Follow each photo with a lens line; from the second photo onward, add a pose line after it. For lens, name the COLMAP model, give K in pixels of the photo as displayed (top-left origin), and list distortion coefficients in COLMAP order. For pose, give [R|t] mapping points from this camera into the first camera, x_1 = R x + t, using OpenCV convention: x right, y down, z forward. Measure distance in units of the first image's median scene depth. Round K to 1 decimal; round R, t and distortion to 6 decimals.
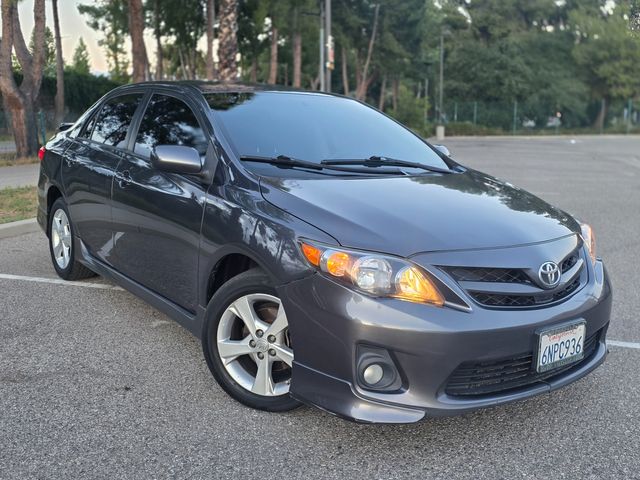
lens RADIAL K [[656.5, 0, 313.8], [0, 656.5, 237.5], [0, 0, 1]] dist [0.119661, -0.198258]
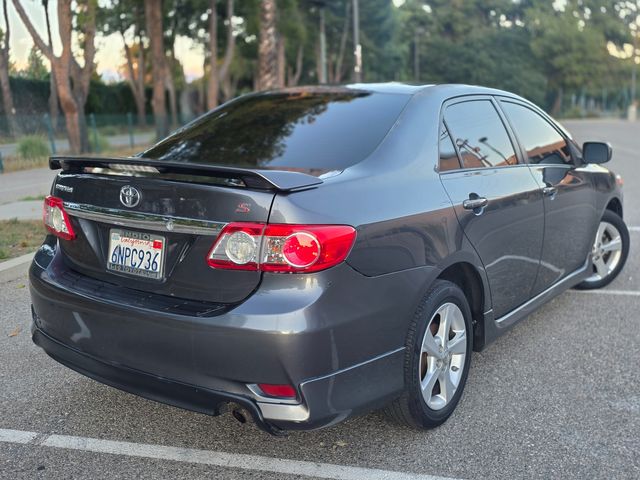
lens RADIAL K [[672.8, 0, 319.8], [0, 672.8, 228.8], [0, 0, 1]] dist [0.114012, -0.213264]
pose [[0.995776, -0.043256, 0.080993, -0.065293], [0.043737, 0.999034, -0.004176, 0.014232], [-0.080735, 0.007701, 0.996706, -0.095283]]
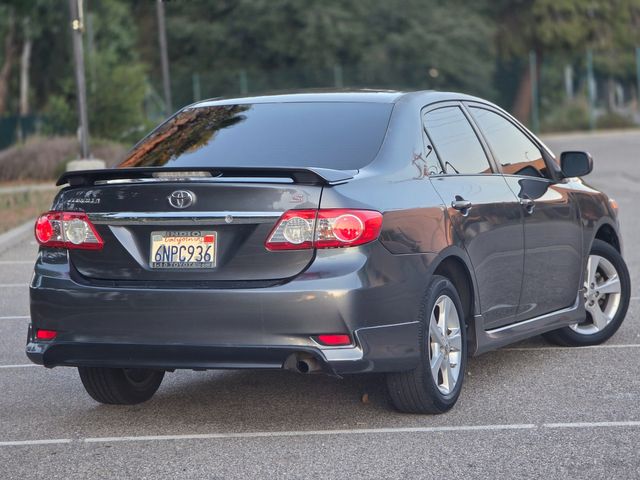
lens RADIAL K [[2168.7, 0, 320.0], [0, 2168.7, 240.0], [0, 0, 1]] dist [0.231555, 2.627489]
pose [[0.946748, -0.069900, 0.314296, -0.134229], [0.107125, 0.988922, -0.102754, 0.039044], [-0.303632, 0.130951, 0.943748, -0.248229]]
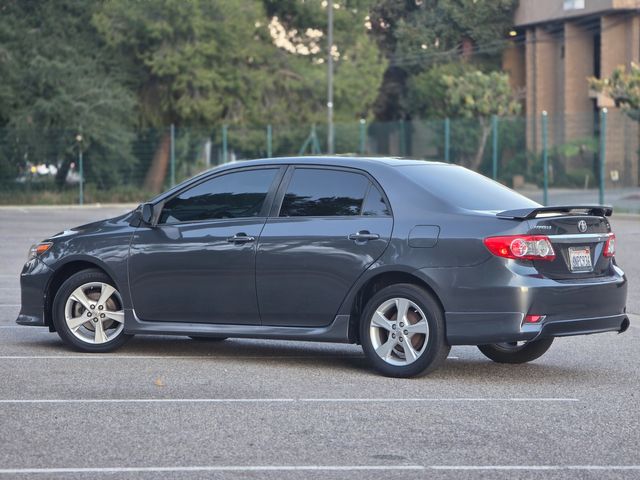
lens RADIAL K [[2344.0, 0, 320.0], [0, 2344.0, 240.0], [0, 0, 1]] dist [-0.016190, 16.889852]
pose [[0.882214, -0.019750, 0.470433, -0.224131], [0.085769, 0.989144, -0.119318, 0.069998], [-0.462970, 0.145613, 0.874332, -0.425878]]
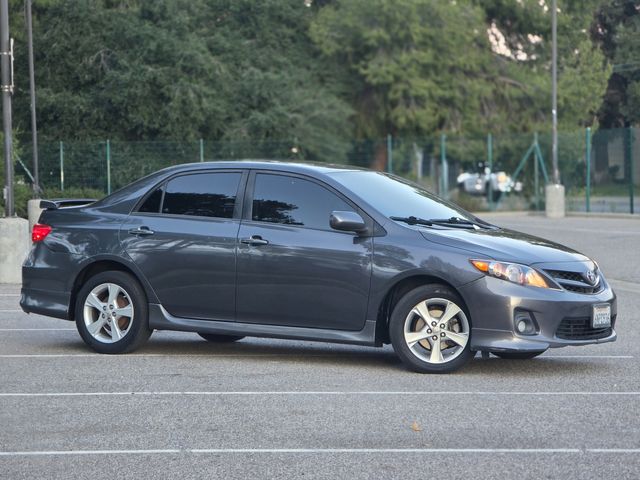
lens RADIAL K [[2168.7, 0, 320.0], [0, 2168.7, 240.0], [0, 0, 1]] dist [0.231555, 2.627489]
pose [[0.916486, -0.024759, 0.399300, -0.175629], [0.083317, 0.988011, -0.129968, 0.043766], [-0.391295, 0.152382, 0.907562, -0.267798]]
